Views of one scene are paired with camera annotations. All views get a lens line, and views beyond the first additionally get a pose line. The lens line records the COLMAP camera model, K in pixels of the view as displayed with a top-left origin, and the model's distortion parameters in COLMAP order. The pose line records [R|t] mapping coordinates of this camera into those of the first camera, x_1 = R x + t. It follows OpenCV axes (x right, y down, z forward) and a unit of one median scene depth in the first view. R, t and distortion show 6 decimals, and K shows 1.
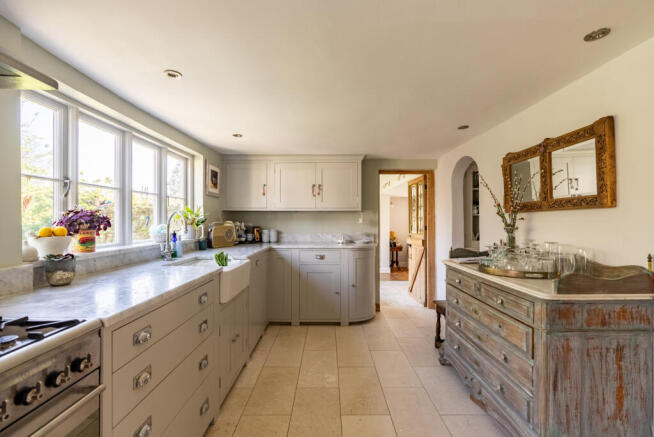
lens RADIAL K [[299.9, 0, 327.0], [0, 299.9, 218.5], [0, 0, 1]] dist [-0.004578, -0.000114]
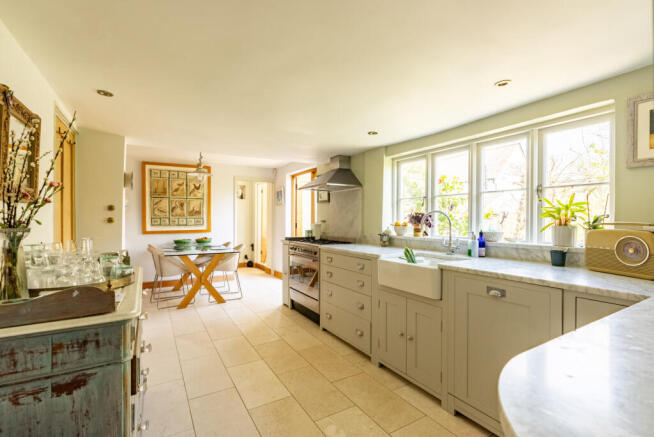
lens RADIAL K [[299.9, 0, 327.0], [0, 299.9, 218.5], [0, 0, 1]] dist [-0.004578, -0.000114]
pose [[-0.859429, -0.005812, -0.511222, 0.291482], [-0.002122, 0.999967, -0.007800, 0.011041], [0.511251, -0.005619, -0.859413, 1.167706]]
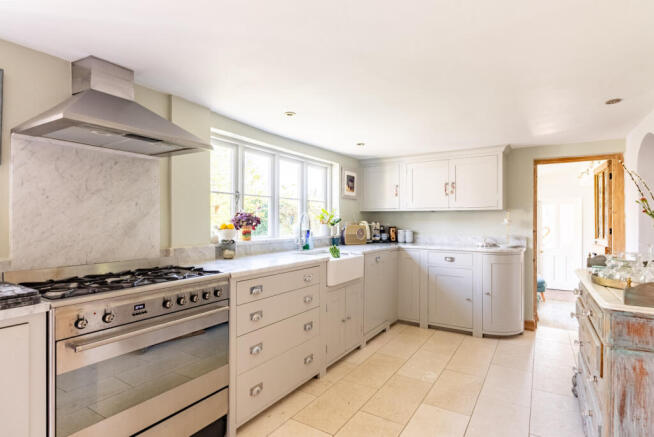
lens RADIAL K [[342.6, 0, 327.0], [0, 342.6, 218.5], [0, 0, 1]] dist [0.000520, 0.001272]
pose [[0.843470, -0.000933, -0.537175, 0.243360], [-0.000830, 0.999995, -0.003041, 0.003363], [0.537175, 0.003011, 0.843465, -0.124356]]
